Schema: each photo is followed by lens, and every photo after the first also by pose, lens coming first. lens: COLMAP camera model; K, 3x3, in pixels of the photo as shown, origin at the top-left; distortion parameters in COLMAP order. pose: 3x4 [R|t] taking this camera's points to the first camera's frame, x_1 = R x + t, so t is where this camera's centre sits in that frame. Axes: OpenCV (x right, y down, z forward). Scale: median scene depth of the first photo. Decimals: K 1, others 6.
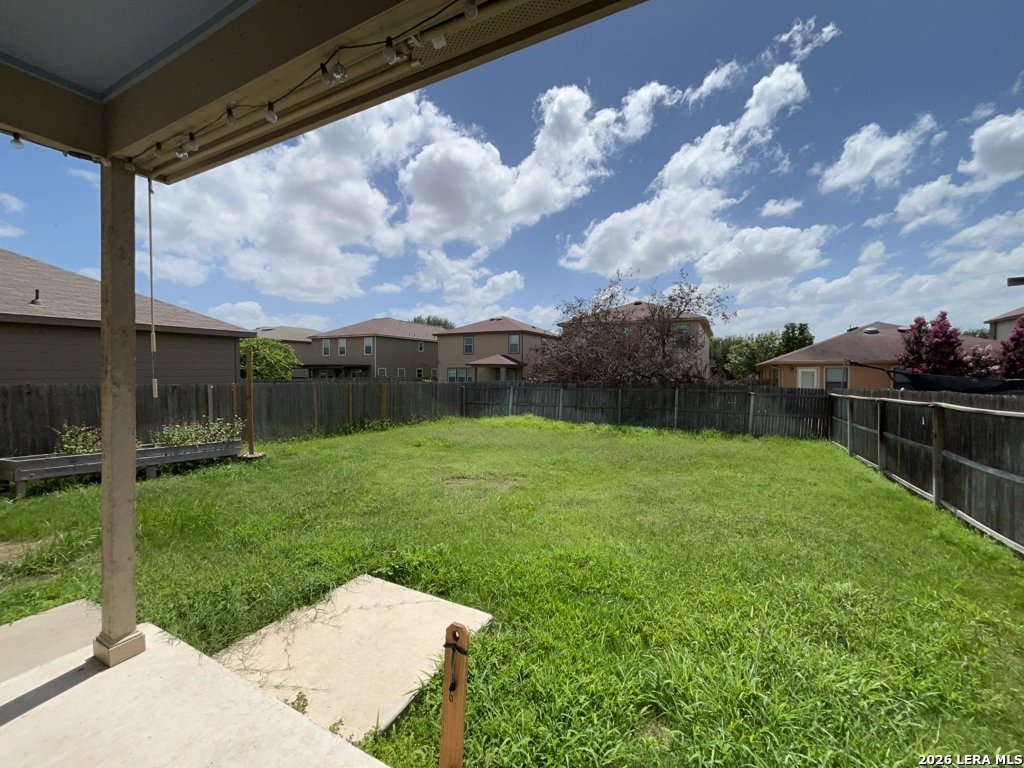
lens RADIAL K [[414.9, 0, 514.4], [0, 414.9, 384.7], [0, 0, 1]] dist [-0.001702, -0.000039]
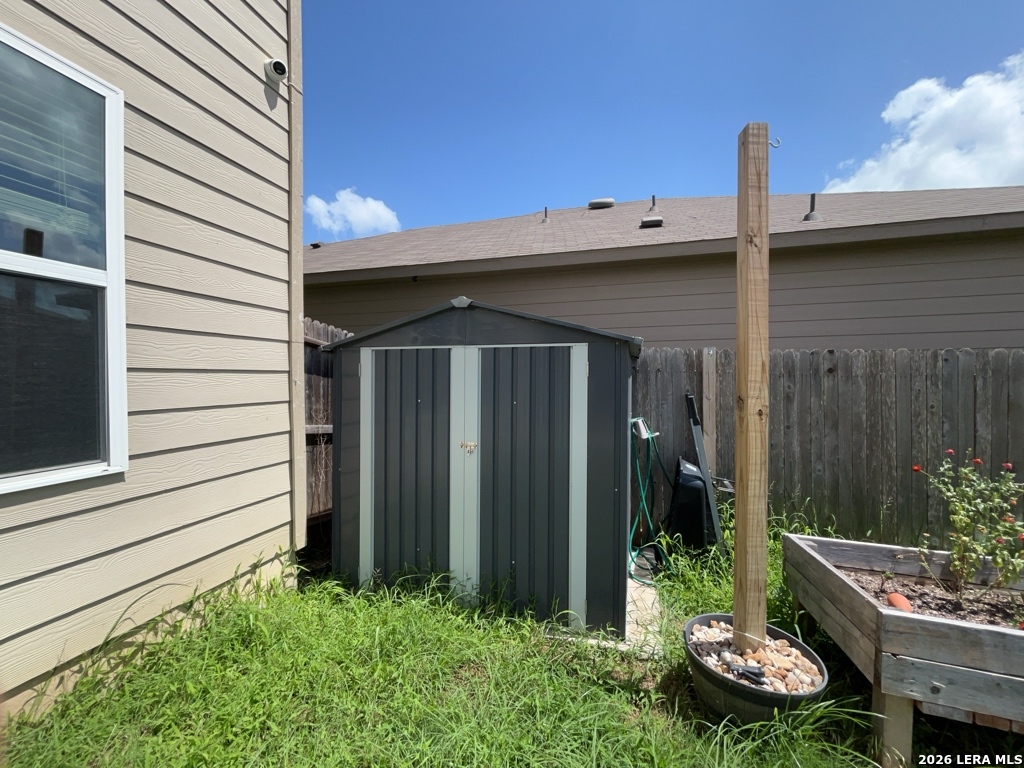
lens RADIAL K [[414.9, 0, 514.4], [0, 414.9, 384.7], [0, 0, 1]] dist [-0.001702, -0.000039]
pose [[0.206787, 0.018886, -0.978204, -0.826480], [-0.021586, 0.999658, 0.014737, 0.035589], [0.978148, 0.018068, 0.207124, 0.595117]]
